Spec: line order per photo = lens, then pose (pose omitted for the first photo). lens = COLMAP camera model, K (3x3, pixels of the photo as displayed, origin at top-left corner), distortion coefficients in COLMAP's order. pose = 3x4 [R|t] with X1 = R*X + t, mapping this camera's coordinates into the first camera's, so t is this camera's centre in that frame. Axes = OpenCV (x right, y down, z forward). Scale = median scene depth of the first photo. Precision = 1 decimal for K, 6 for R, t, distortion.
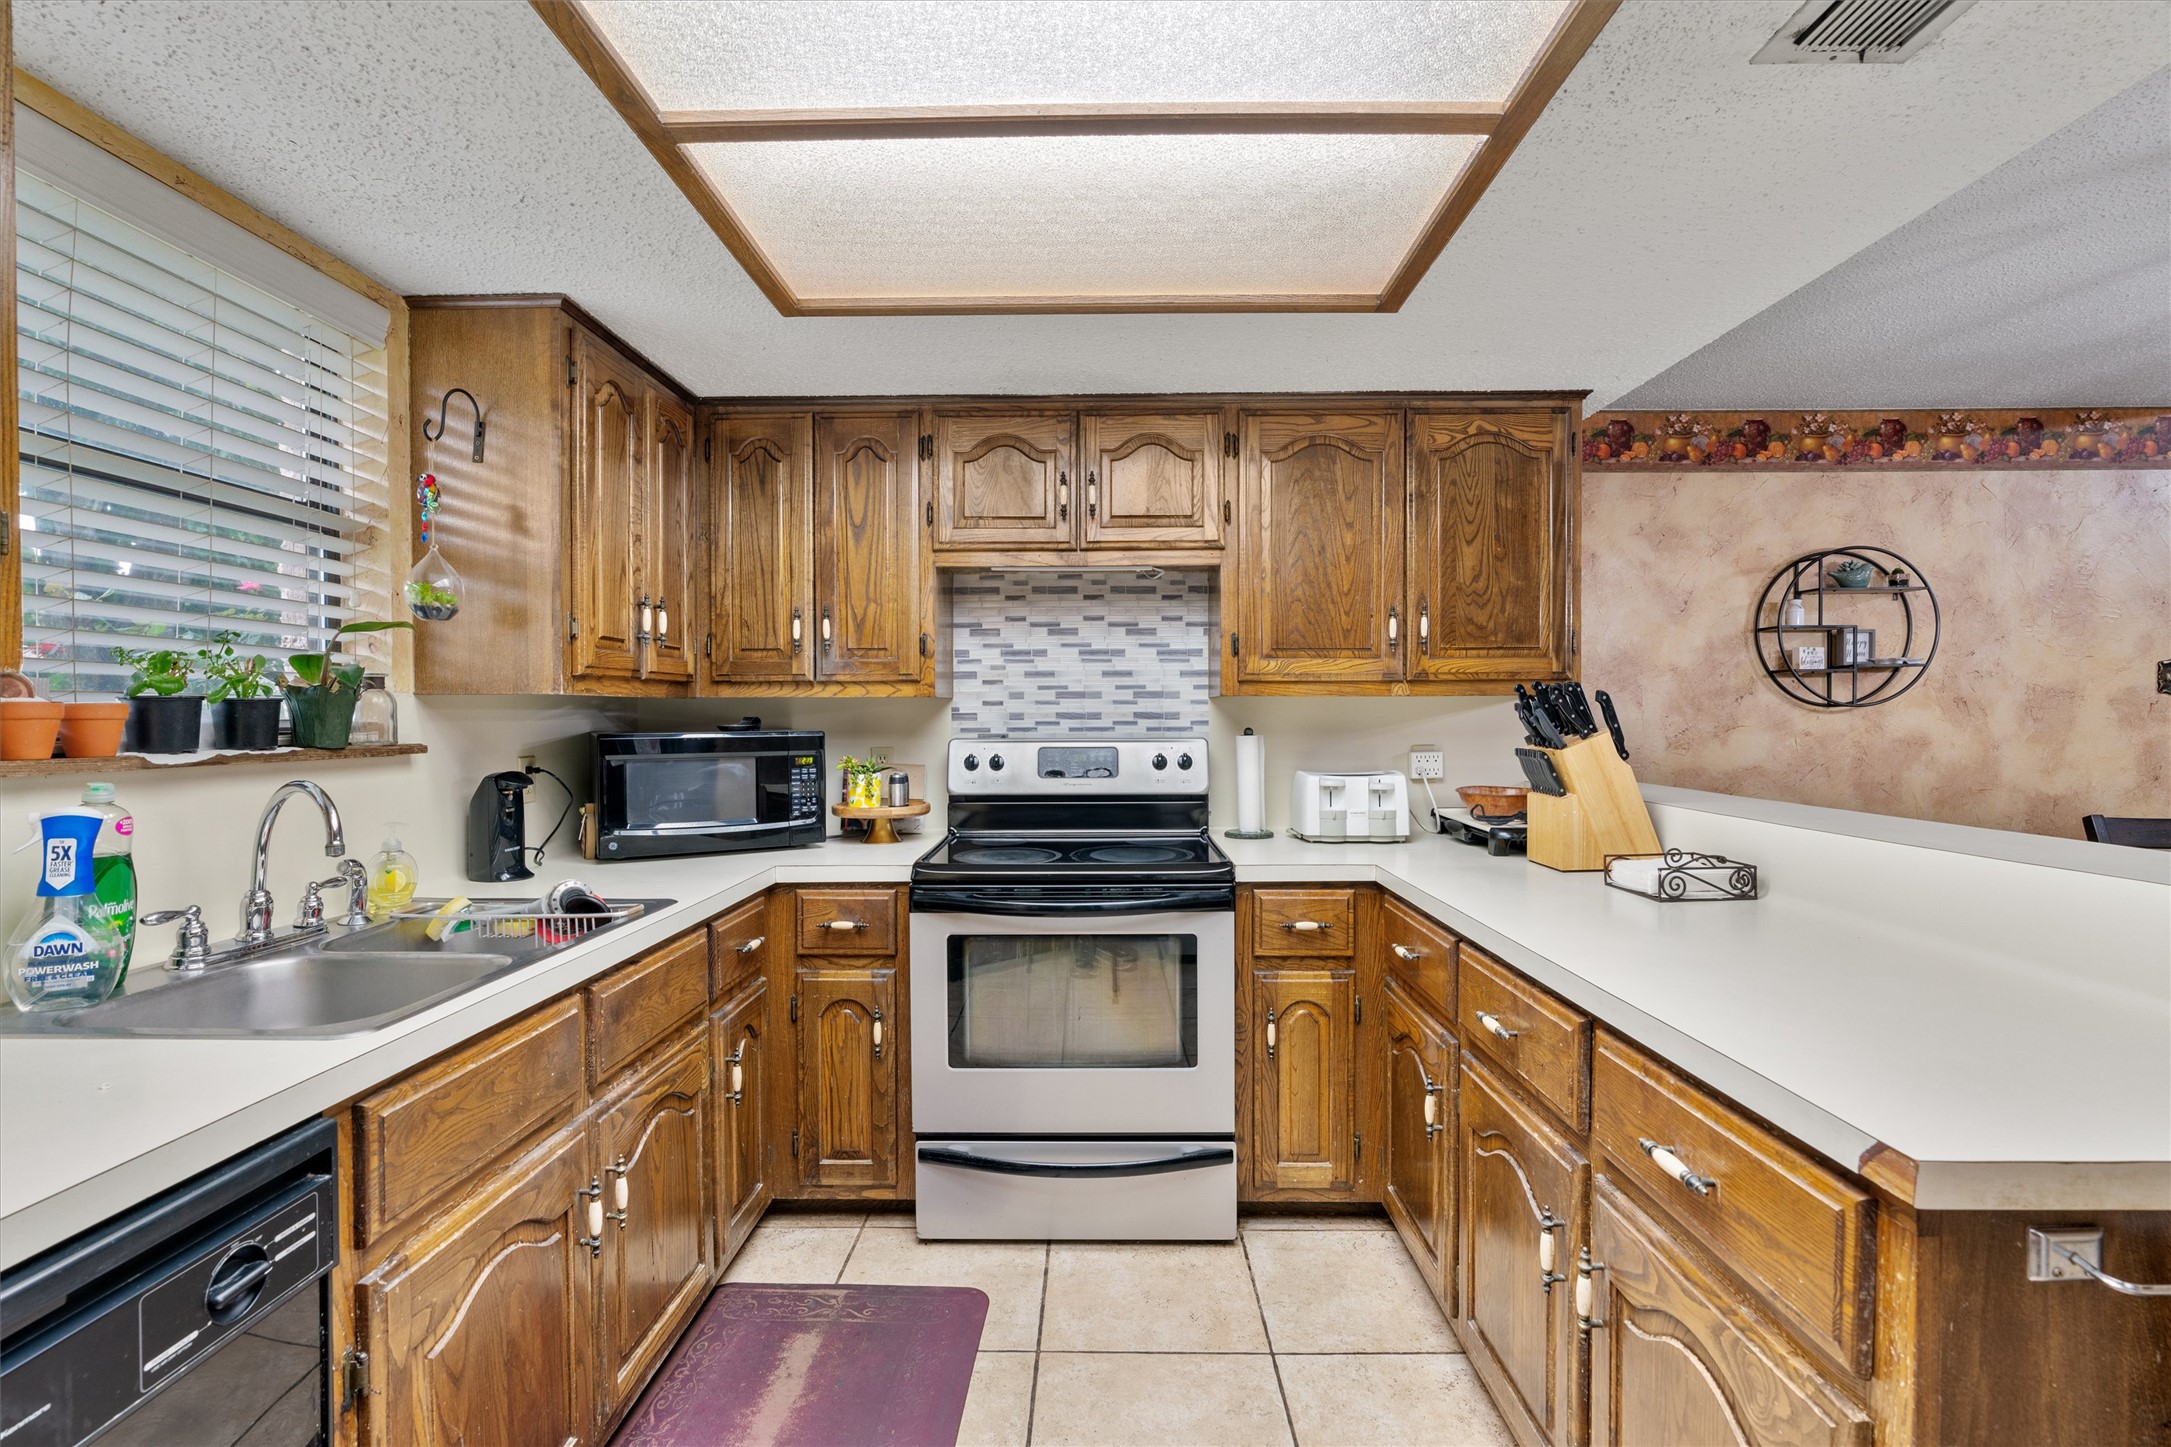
lens RADIAL K [[973.4, 0, 1081.3], [0, 973.4, 727.7], [0, 0, 1]] dist [-0.011158, 0.003774]
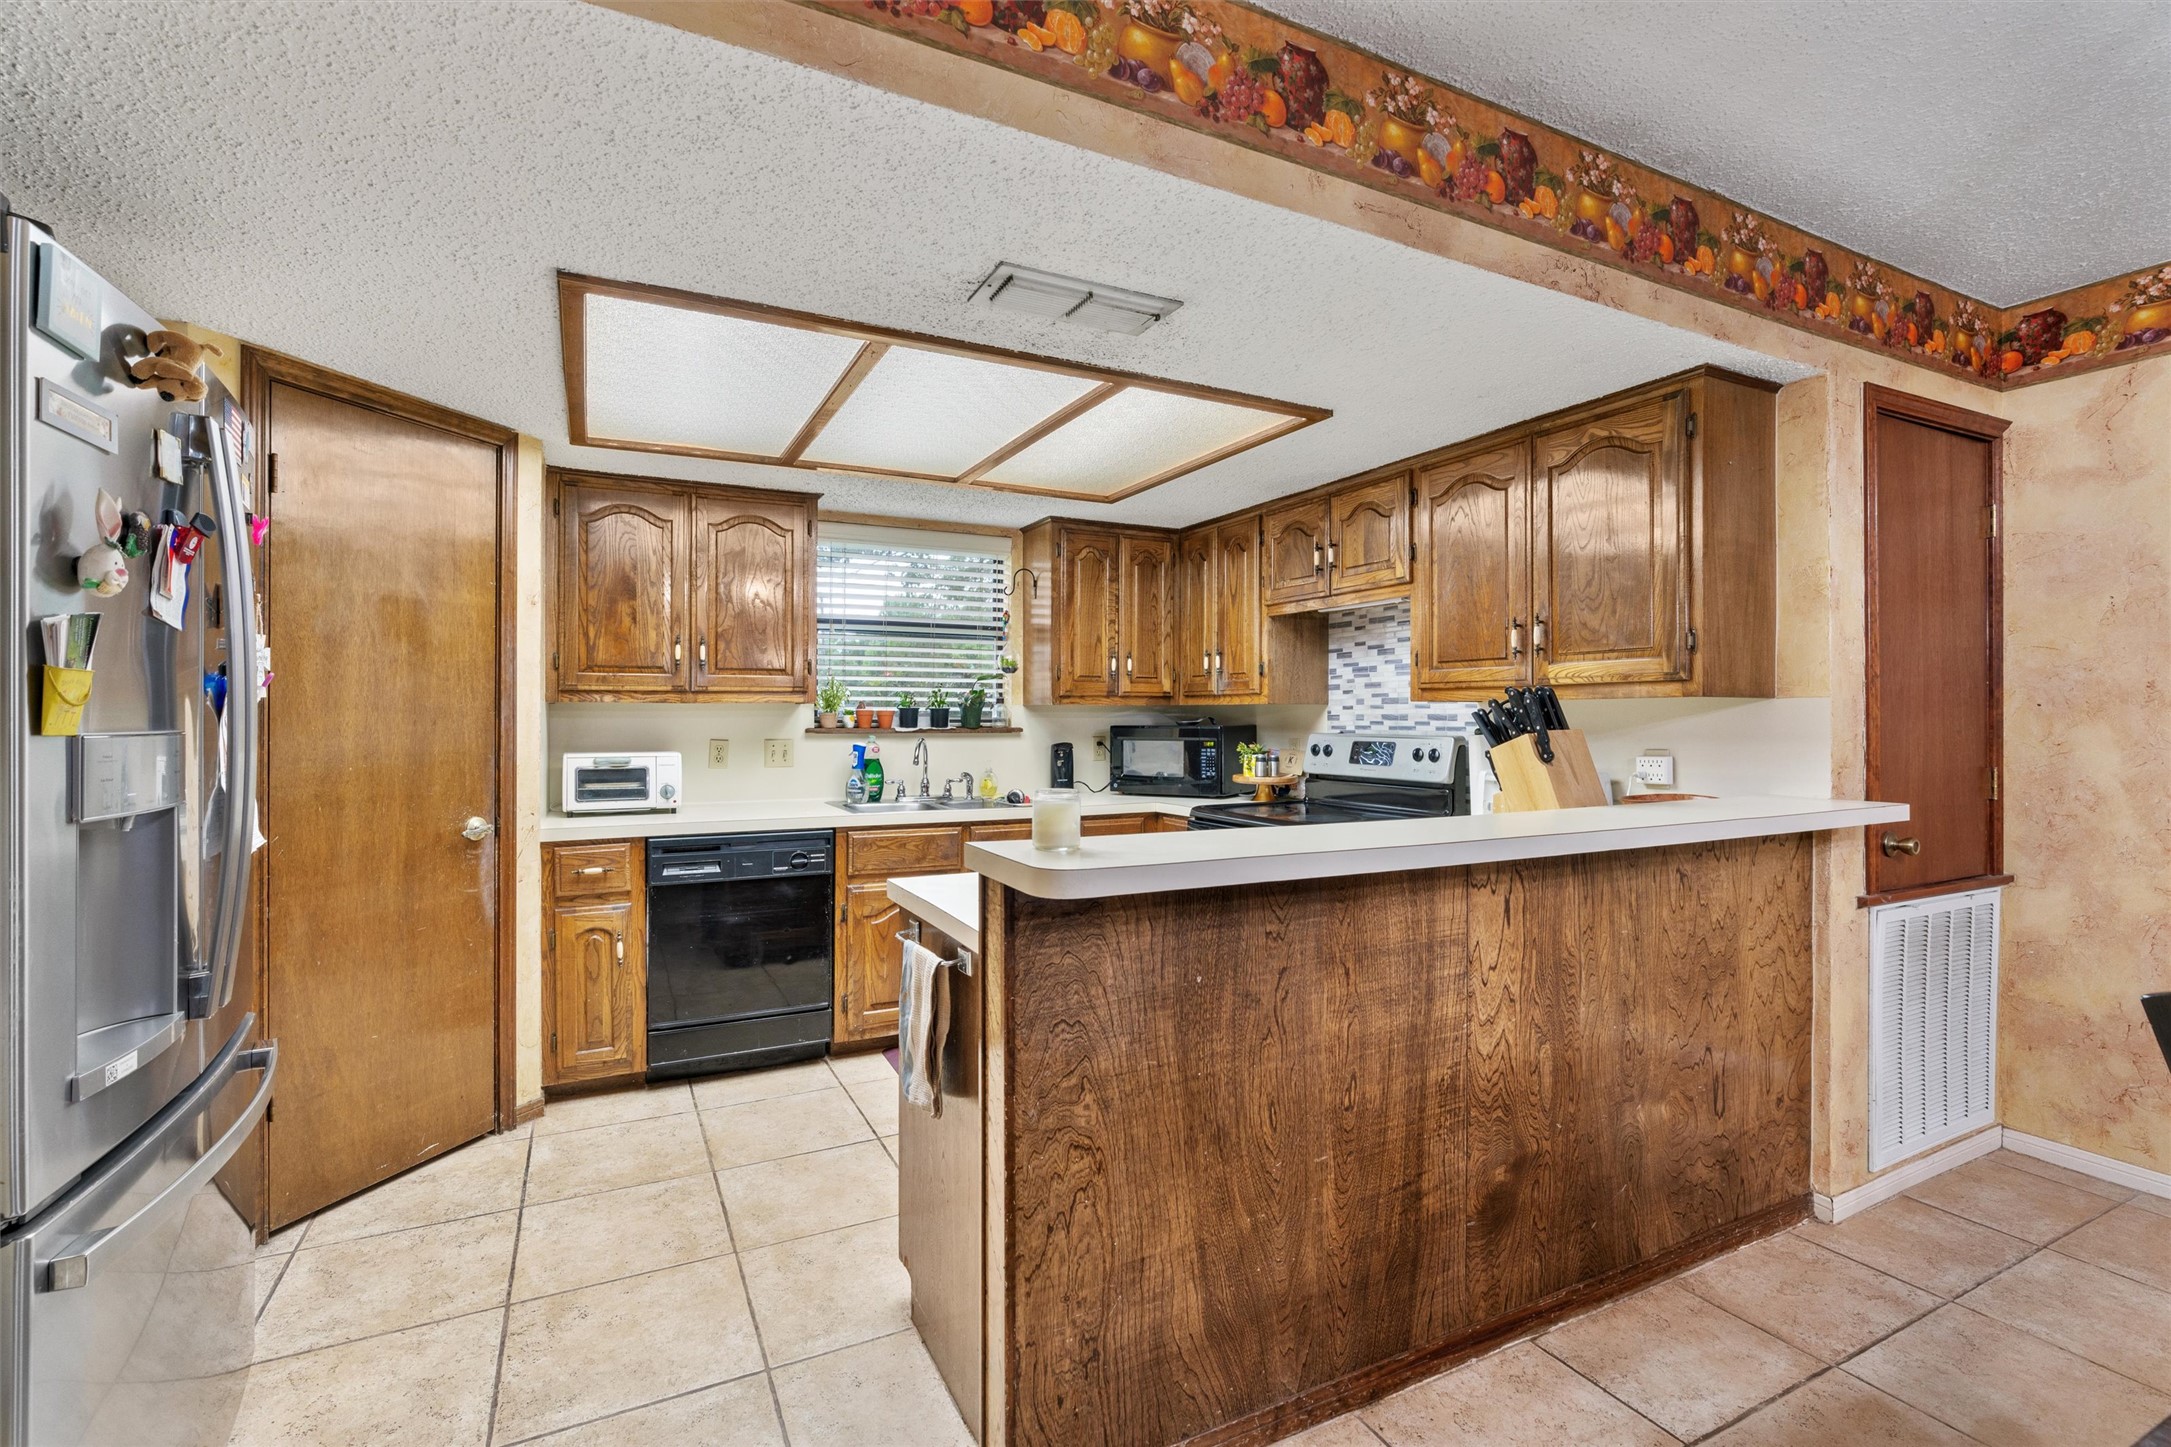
lens RADIAL K [[973.4, 0, 1087.2], [0, 973.4, 713.0], [0, 0, 1]] dist [-0.011158, 0.003774]
pose [[0.476872, 0.000478, -0.878972, 1.177726], [-0.015981, 0.999839, -0.008127, -0.001125], [0.878827, 0.017922, 0.476803, 0.057432]]
